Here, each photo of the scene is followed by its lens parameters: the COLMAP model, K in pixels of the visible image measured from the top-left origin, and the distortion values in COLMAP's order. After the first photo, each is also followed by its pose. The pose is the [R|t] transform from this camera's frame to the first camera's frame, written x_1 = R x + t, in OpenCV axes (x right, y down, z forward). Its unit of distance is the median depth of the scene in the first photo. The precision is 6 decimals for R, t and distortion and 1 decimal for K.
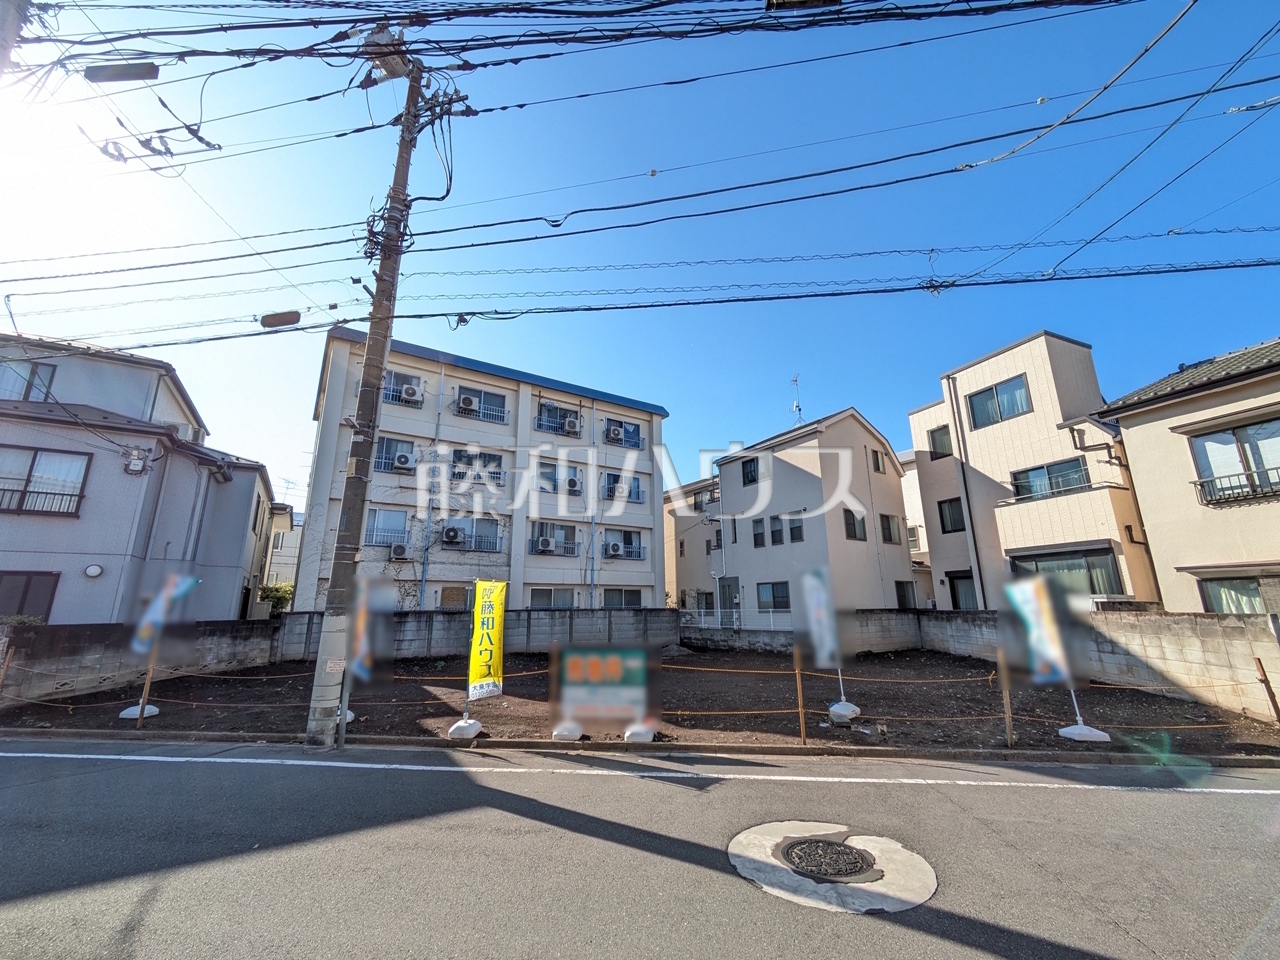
lens RADIAL K [[522.1, 0, 640.0], [0, 522.1, 480.0], [0, 0, 1]] dist [-0.001296, 0.000181]
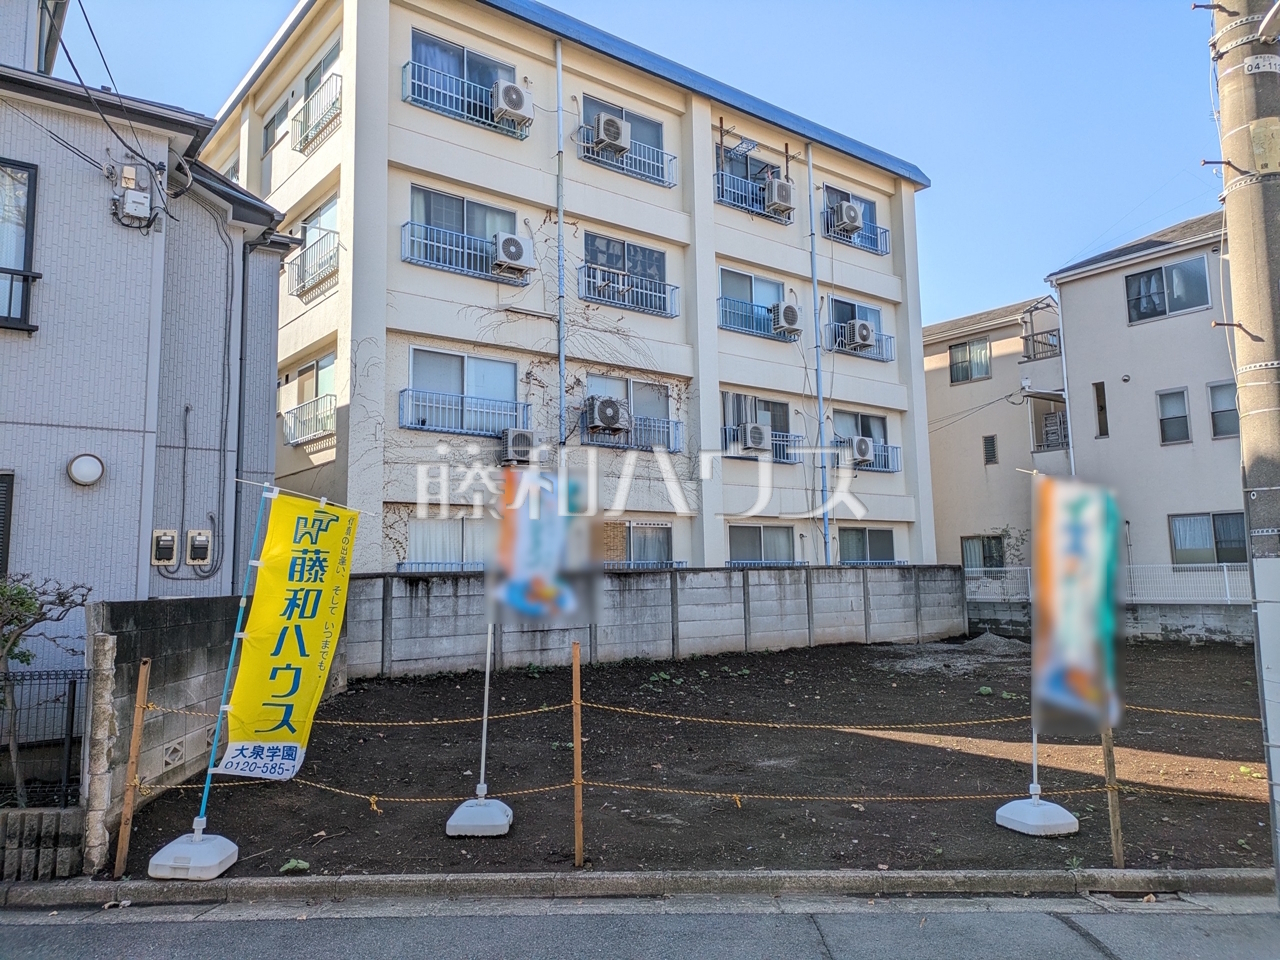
lens RADIAL K [[933.5, 0, 639.7], [0, 933.5, 453.7], [0, 0, 1]] dist [0.074229, -0.066965]
pose [[0.995886, 0.001424, 0.090609, -0.394240], [-0.011607, 0.993646, 0.111951, 0.043508], [-0.089874, -0.112542, 0.989574, 0.144014]]
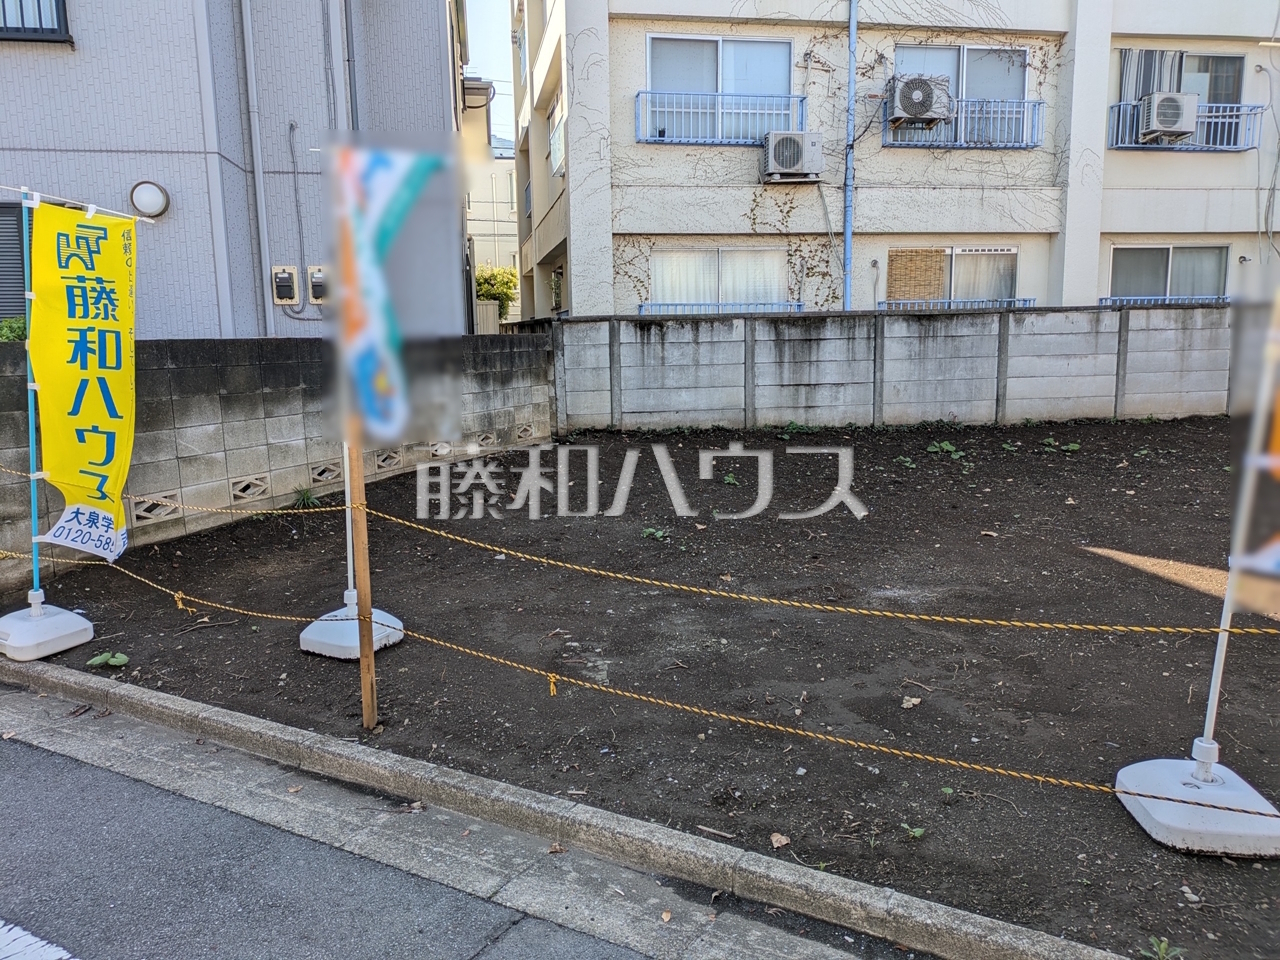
lens RADIAL K [[936.7, 0, 635.2], [0, 936.7, 462.0], [0, 0, 1]] dist [0.071063, -0.067844]
pose [[0.921331, 0.046167, -0.386029, -0.266261], [0.103432, 0.928034, 0.357848, 0.080150], [0.374768, -0.369624, 0.850251, 0.279982]]
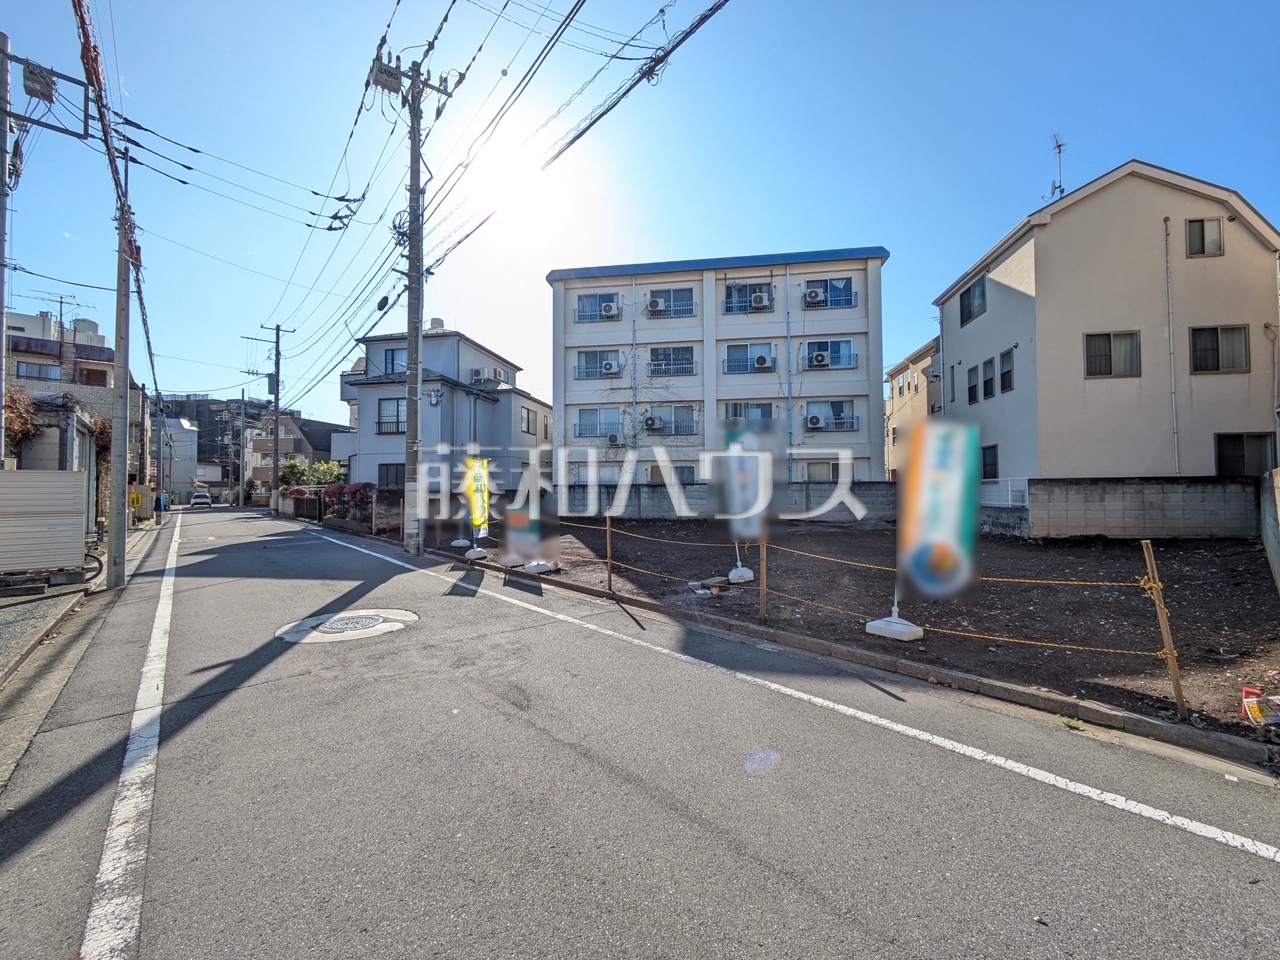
lens RADIAL K [[504.2, 0, 643.3], [0, 504.2, 479.1], [0, 0, 1]] dist [0.007286, 0.000709]
pose [[0.748957, -0.013025, -0.662490, 0.381996], [0.160443, 0.973620, 0.162242, 0.038341], [0.642900, -0.227805, 0.731289, 0.105468]]
